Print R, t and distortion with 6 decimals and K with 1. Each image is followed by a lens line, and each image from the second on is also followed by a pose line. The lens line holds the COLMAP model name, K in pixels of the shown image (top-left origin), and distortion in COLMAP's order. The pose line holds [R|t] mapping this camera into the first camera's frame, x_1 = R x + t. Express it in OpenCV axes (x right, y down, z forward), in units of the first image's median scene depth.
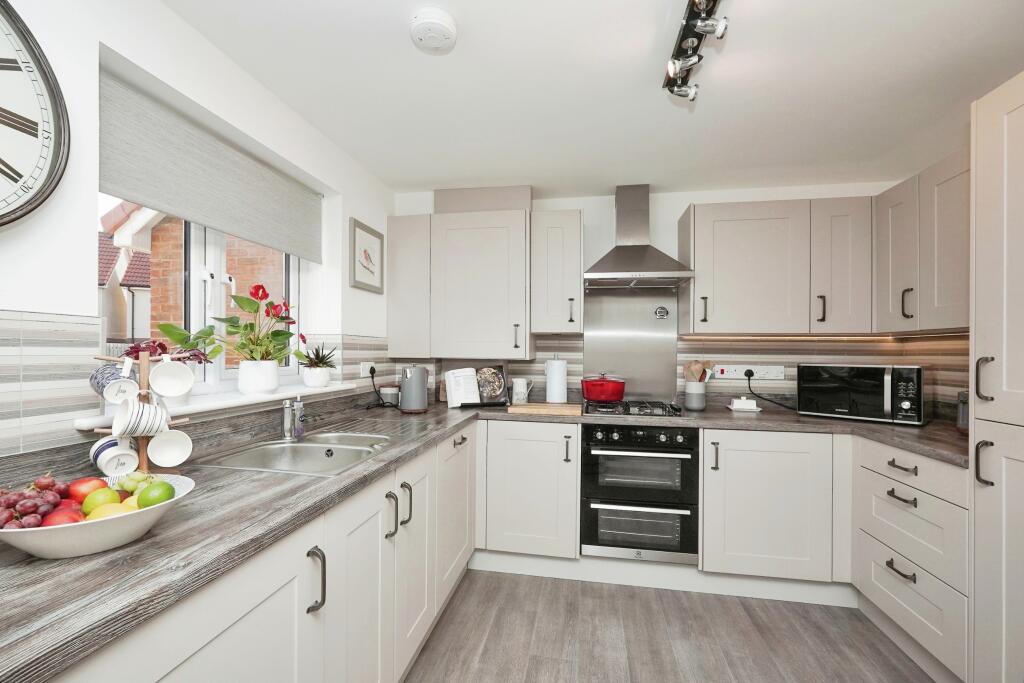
lens RADIAL K [[441.2, 0, 504.6], [0, 441.2, 343.3], [0, 0, 1]] dist [-0.003970, -0.000174]
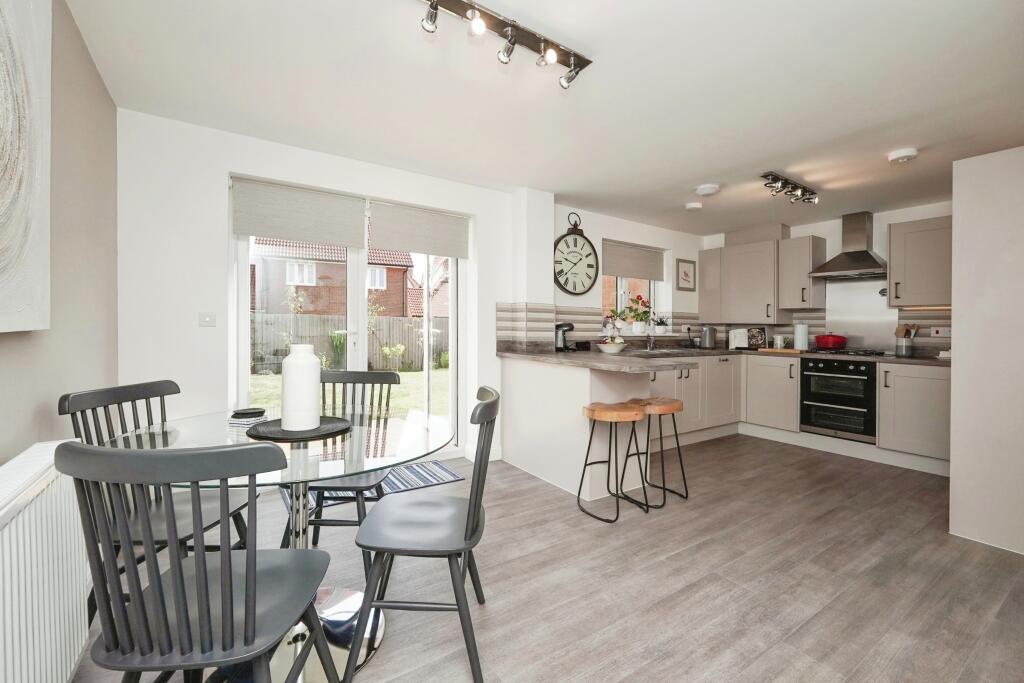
lens RADIAL K [[441.2, 0, 506.0], [0, 441.2, 335.0], [0, 0, 1]] dist [-0.003970, -0.000174]
pose [[0.701759, 0.013407, -0.712288, 0.631374], [0.005715, 0.999685, 0.024447, 0.037558], [0.712391, -0.021226, 0.701462, -1.171958]]
